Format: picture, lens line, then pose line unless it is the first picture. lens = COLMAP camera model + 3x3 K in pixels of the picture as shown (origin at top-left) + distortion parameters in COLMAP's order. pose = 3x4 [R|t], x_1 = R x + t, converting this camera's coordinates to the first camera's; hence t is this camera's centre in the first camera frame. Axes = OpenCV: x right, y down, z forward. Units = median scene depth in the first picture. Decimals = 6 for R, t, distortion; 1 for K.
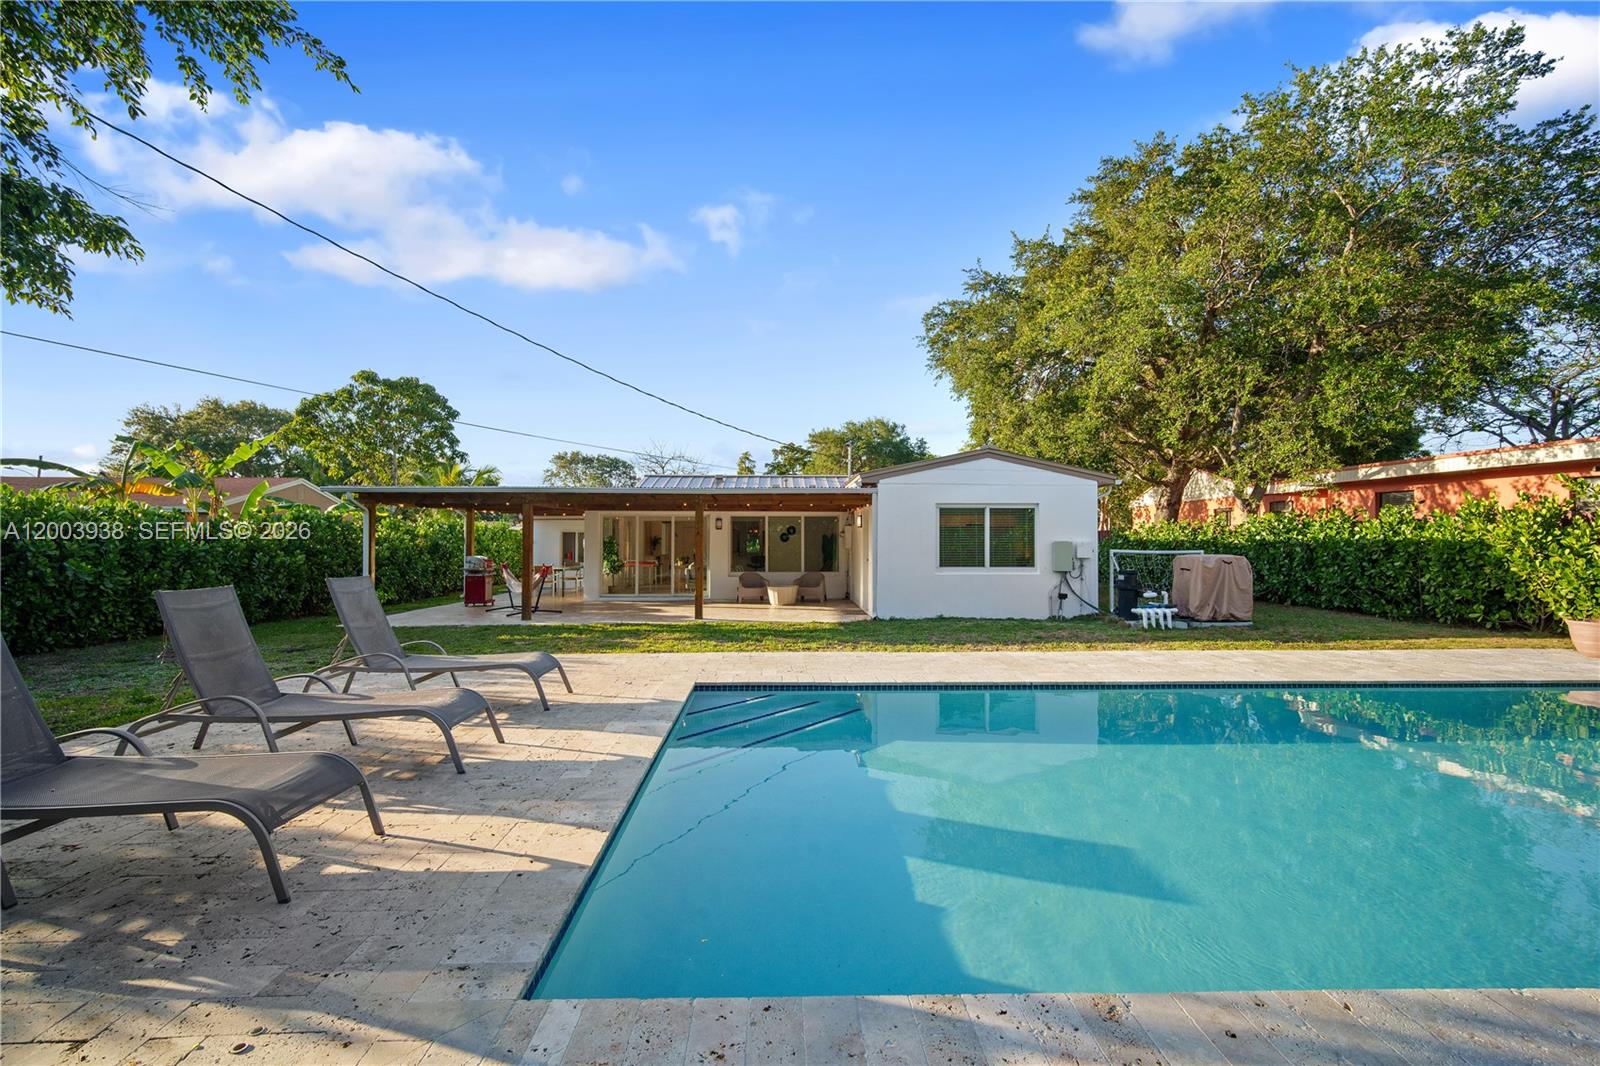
lens RADIAL K [[710.4, 0, 799.9], [0, 710.4, 529.8], [0, 0, 1]] dist [0.003118, 0.000224]
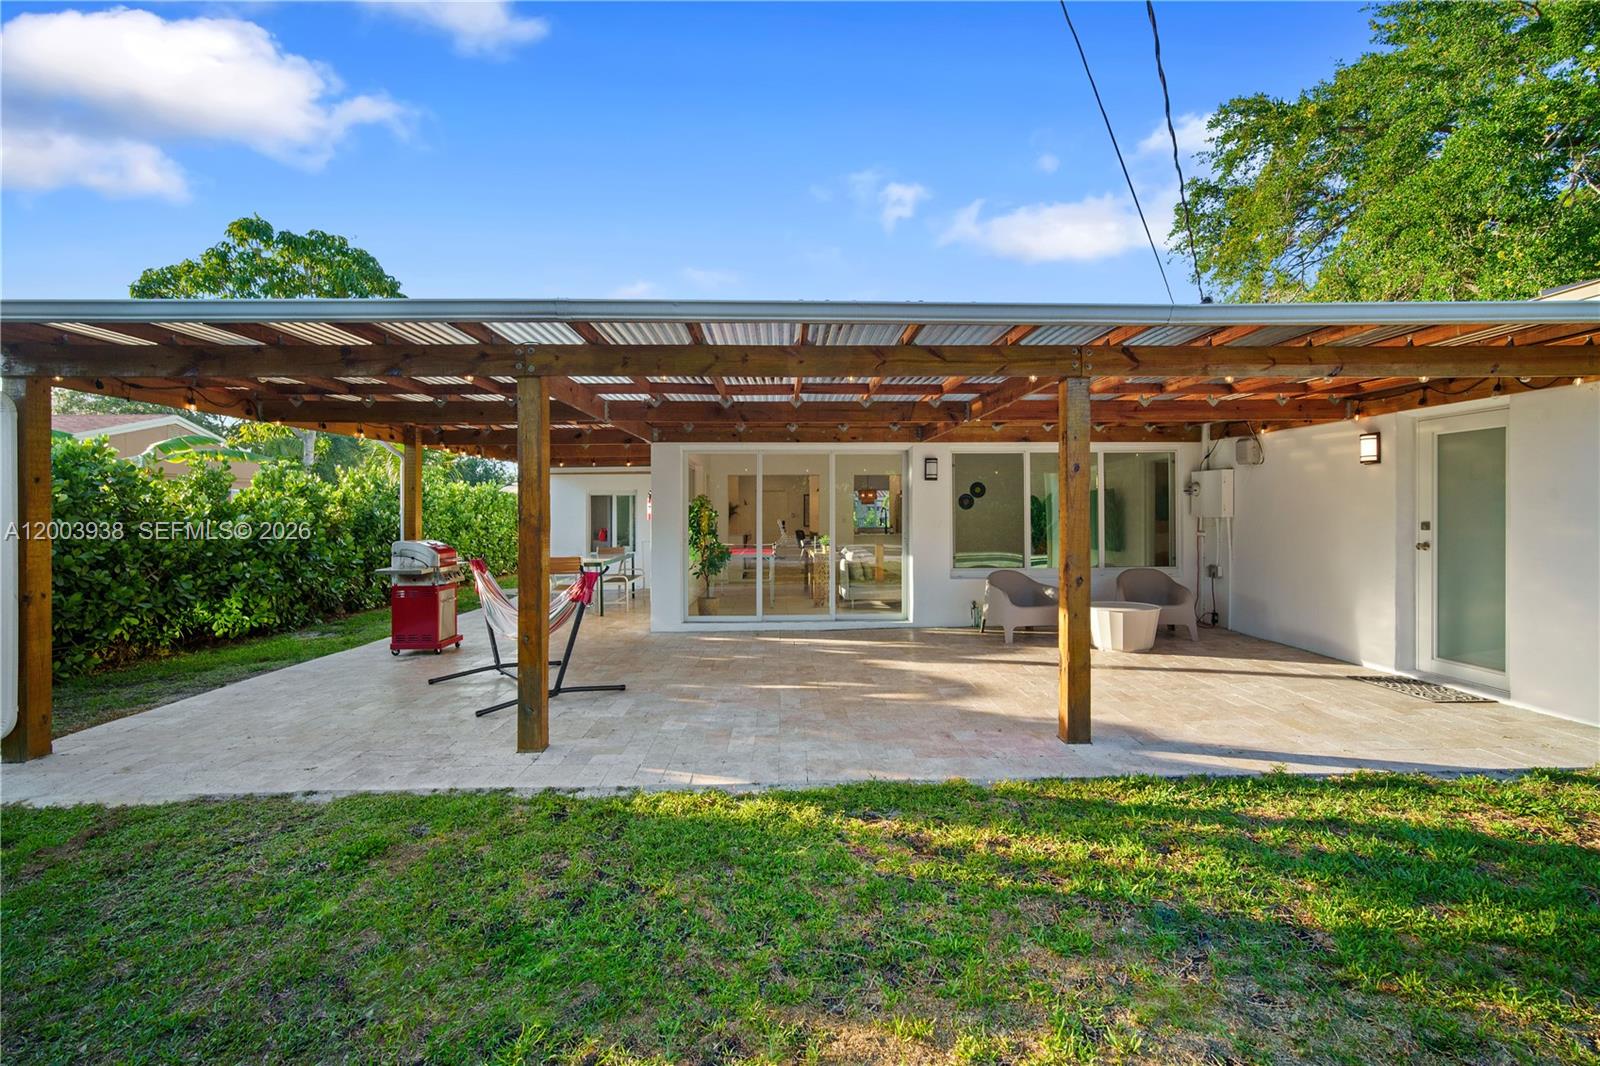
lens RADIAL K [[710.4, 0, 795.0], [0, 710.4, 519.7], [0, 0, 1]] dist [0.003118, 0.000224]
pose [[0.999955, -0.006695, -0.006708, -0.196218], [0.006758, 0.999933, 0.009443, 0.020645], [0.006645, -0.009488, 0.999933, 0.498796]]
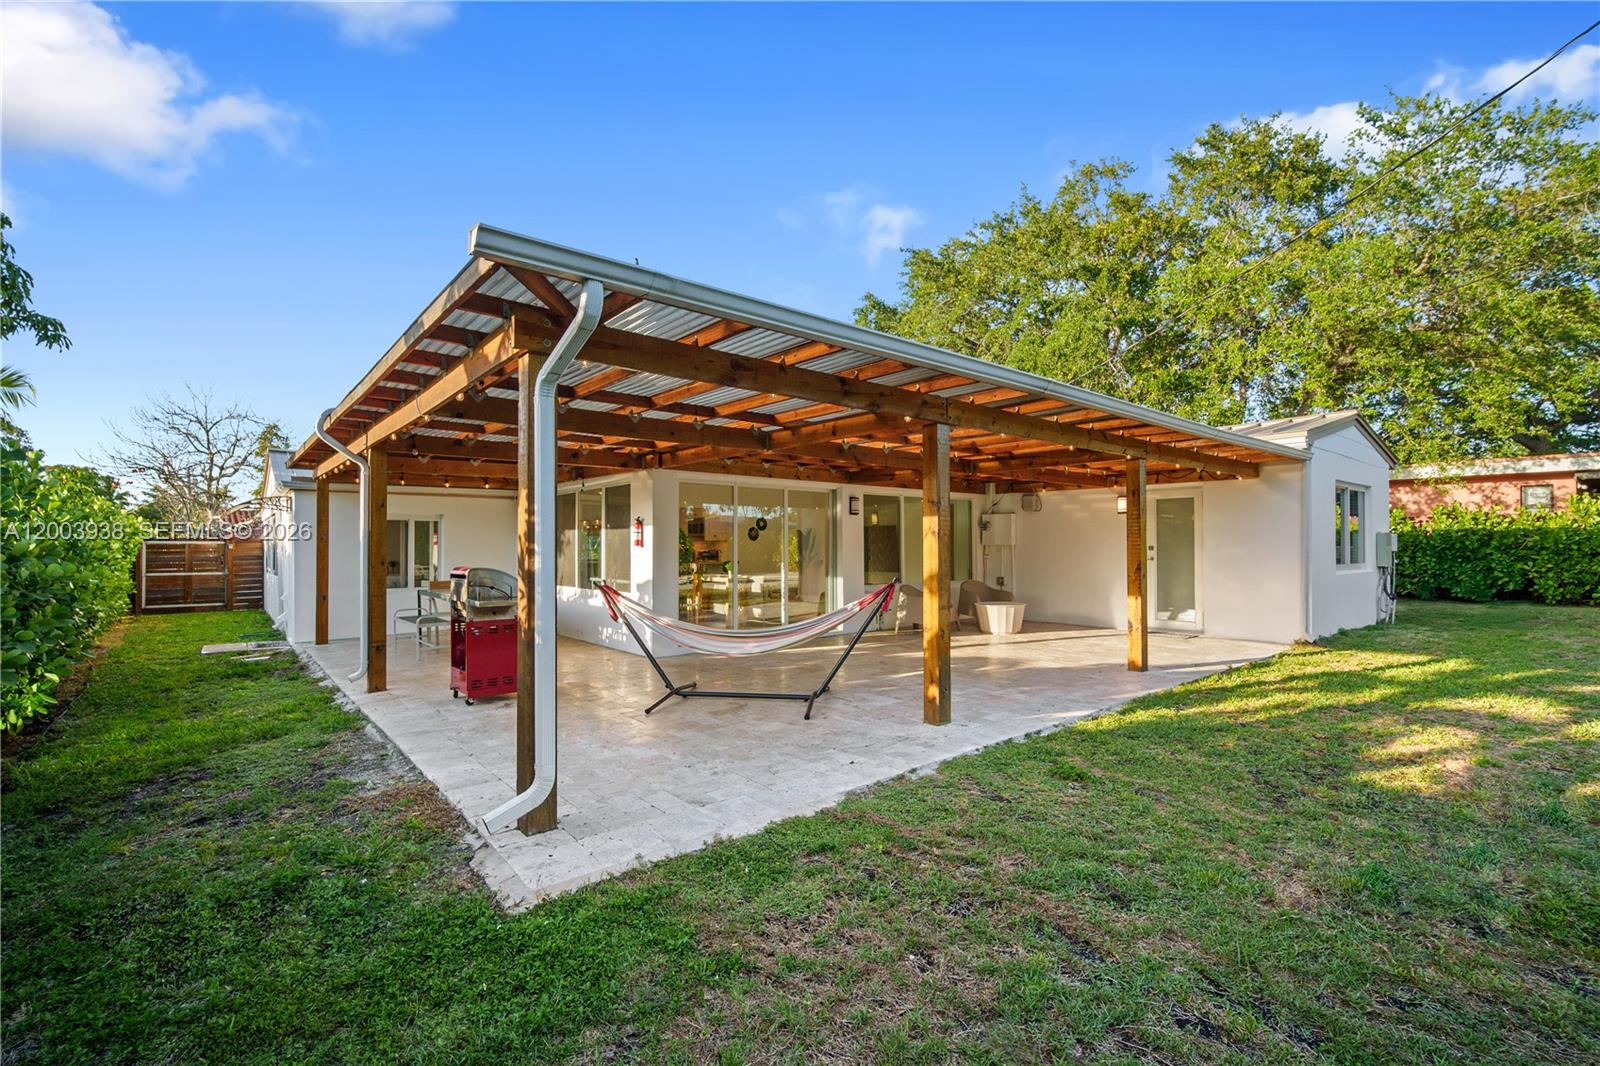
lens RADIAL K [[710.4, 0, 799.5], [0, 710.4, 539.3], [0, 0, 1]] dist [0.003118, 0.000224]
pose [[0.782935, 0.002297, 0.622099, -0.505534], [0.005965, 0.999919, -0.011199, 0.026115], [-0.622074, 0.012479, 0.782859, 0.539344]]
